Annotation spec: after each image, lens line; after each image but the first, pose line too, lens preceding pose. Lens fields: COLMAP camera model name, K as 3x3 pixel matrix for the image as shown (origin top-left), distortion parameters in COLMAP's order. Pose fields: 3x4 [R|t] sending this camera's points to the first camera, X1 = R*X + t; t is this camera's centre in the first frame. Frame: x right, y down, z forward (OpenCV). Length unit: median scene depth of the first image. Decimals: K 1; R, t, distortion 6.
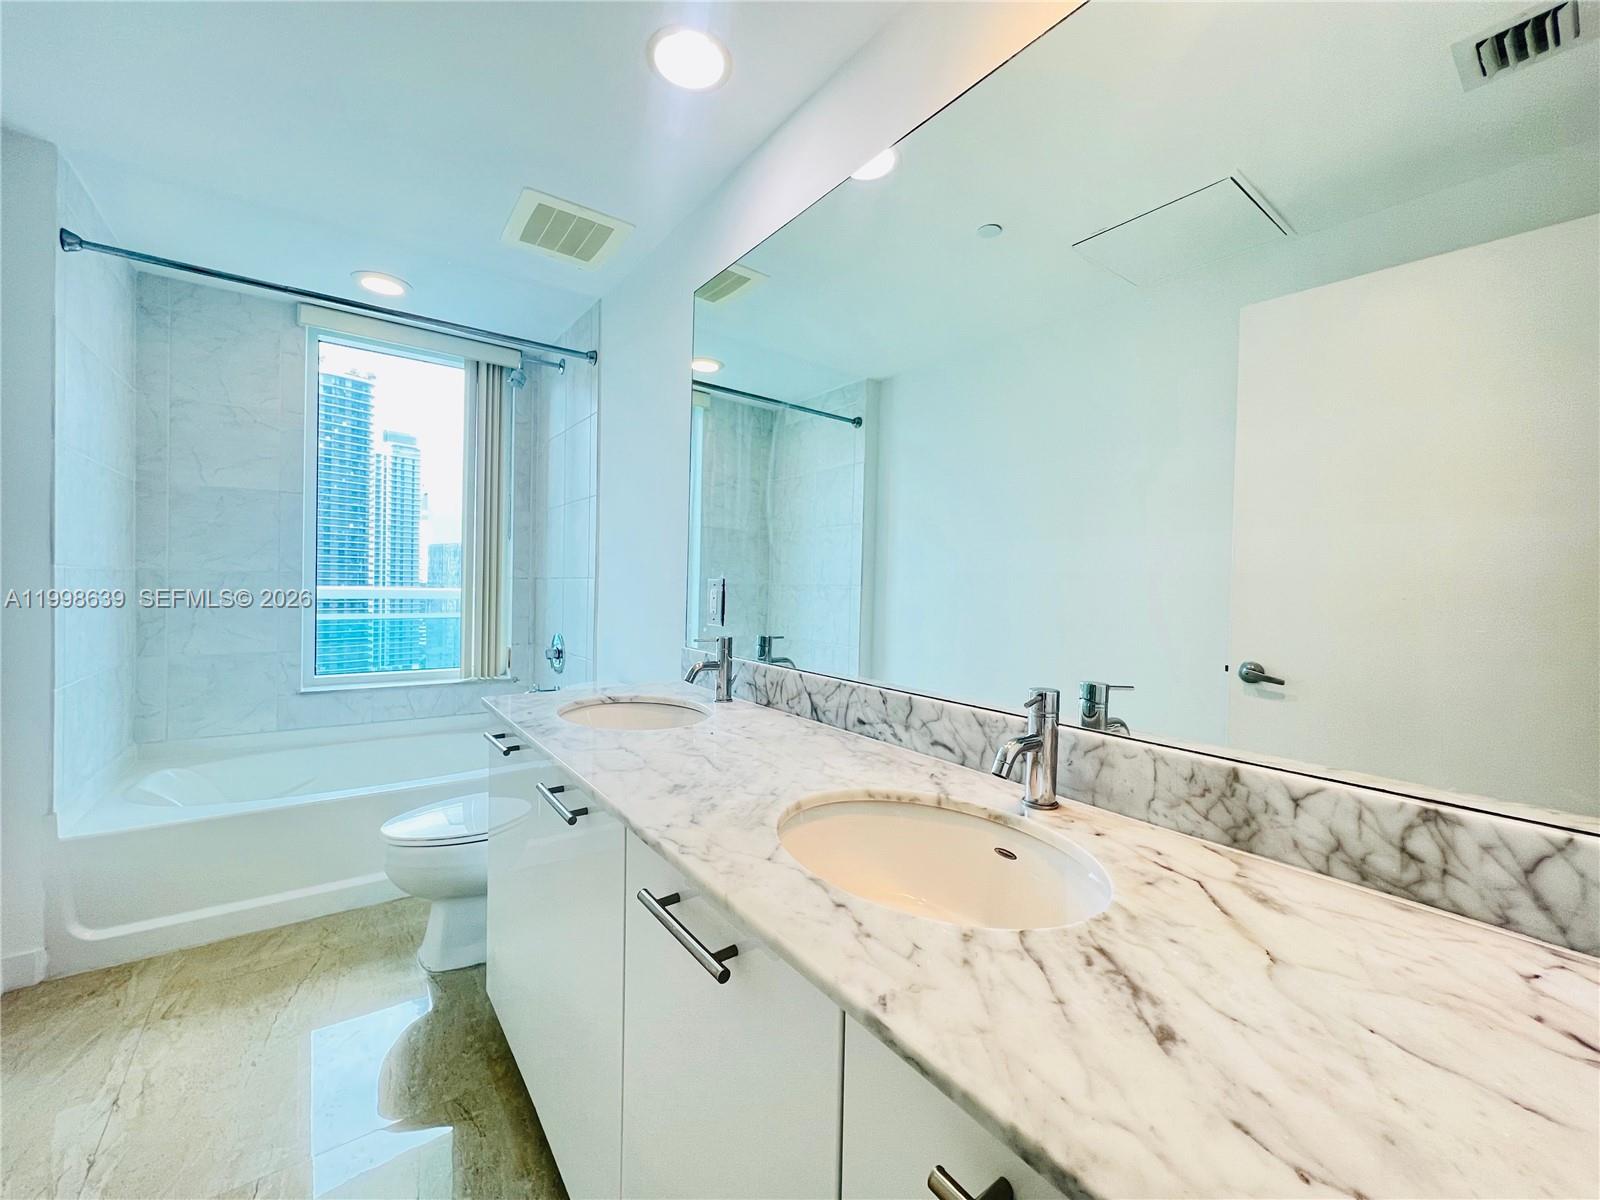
lens RADIAL K [[640.4, 0, 792.8], [0, 640.4, 601.3], [0, 0, 1]] dist [-0.001862, -0.000115]
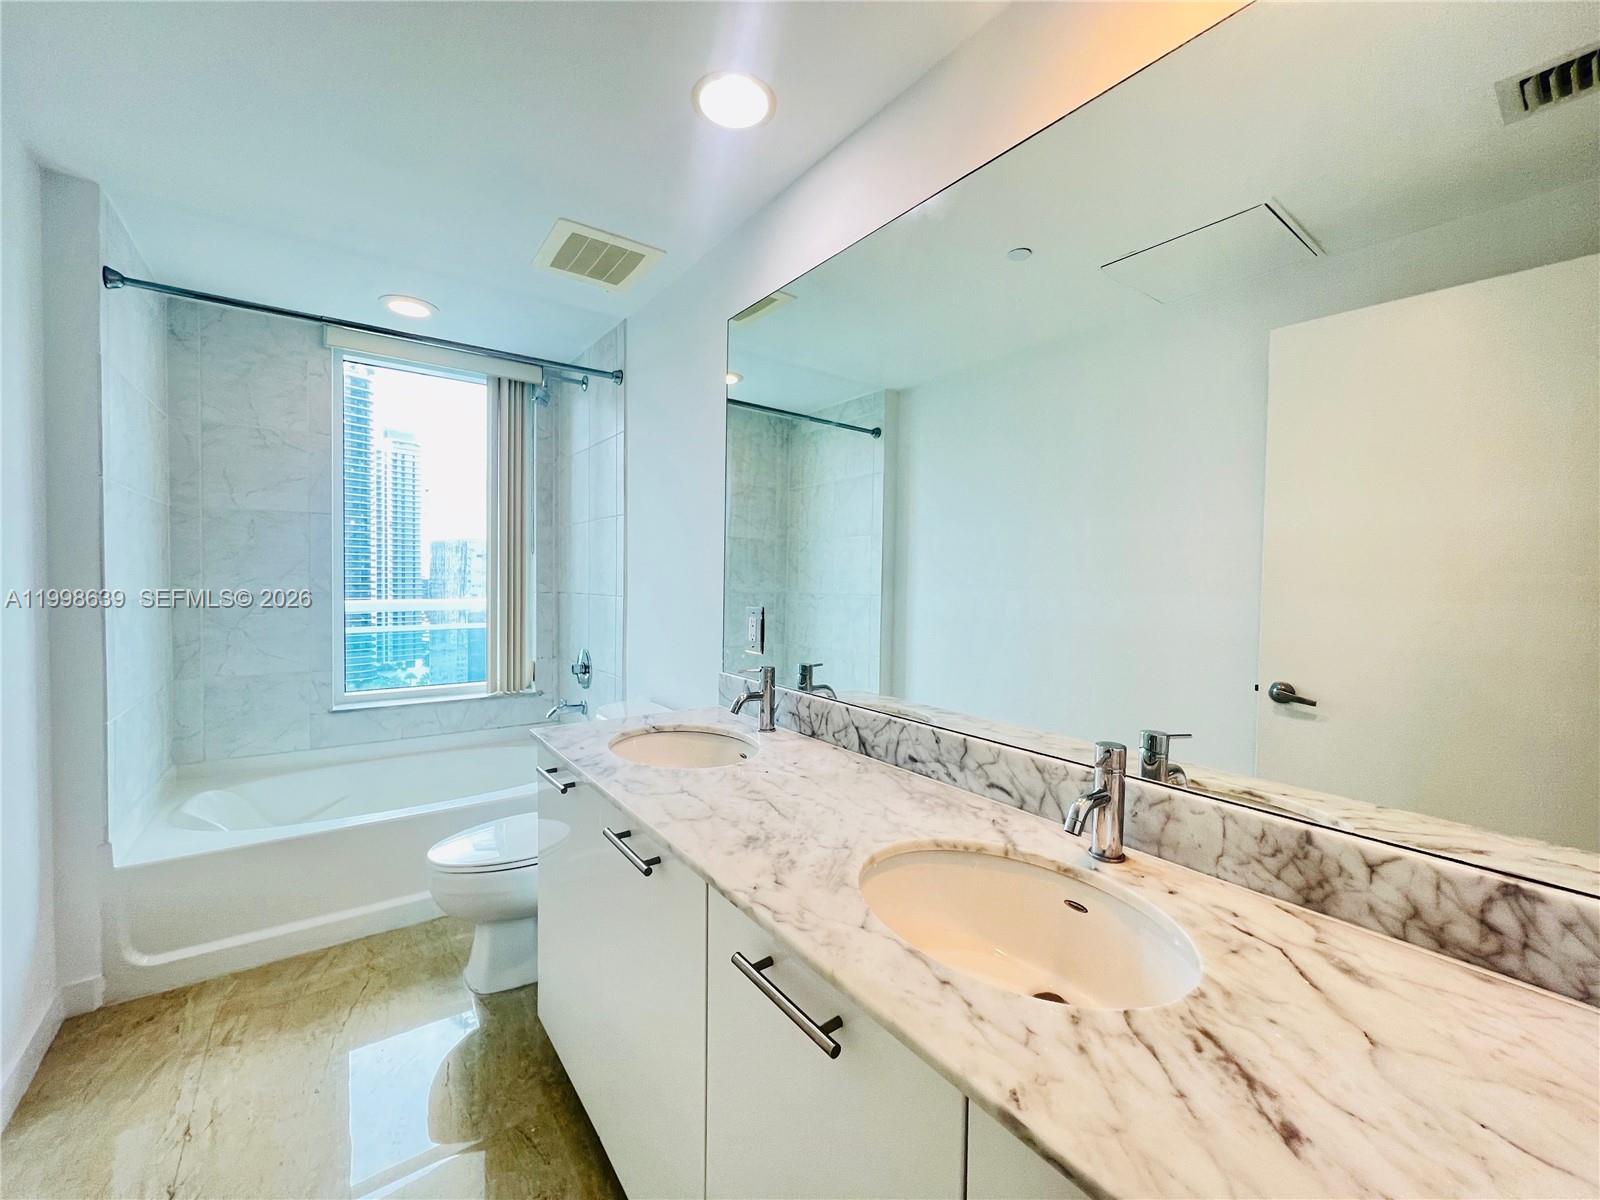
lens RADIAL K [[640.4, 0, 793.1], [0, 640.4, 601.4], [0, 0, 1]] dist [-0.001862, -0.000115]
pose [[0.999960, -0.008526, -0.002649, -0.073512], [0.008556, 0.999900, 0.011229, -0.070818], [0.002553, -0.011252, 0.999933, -0.016106]]
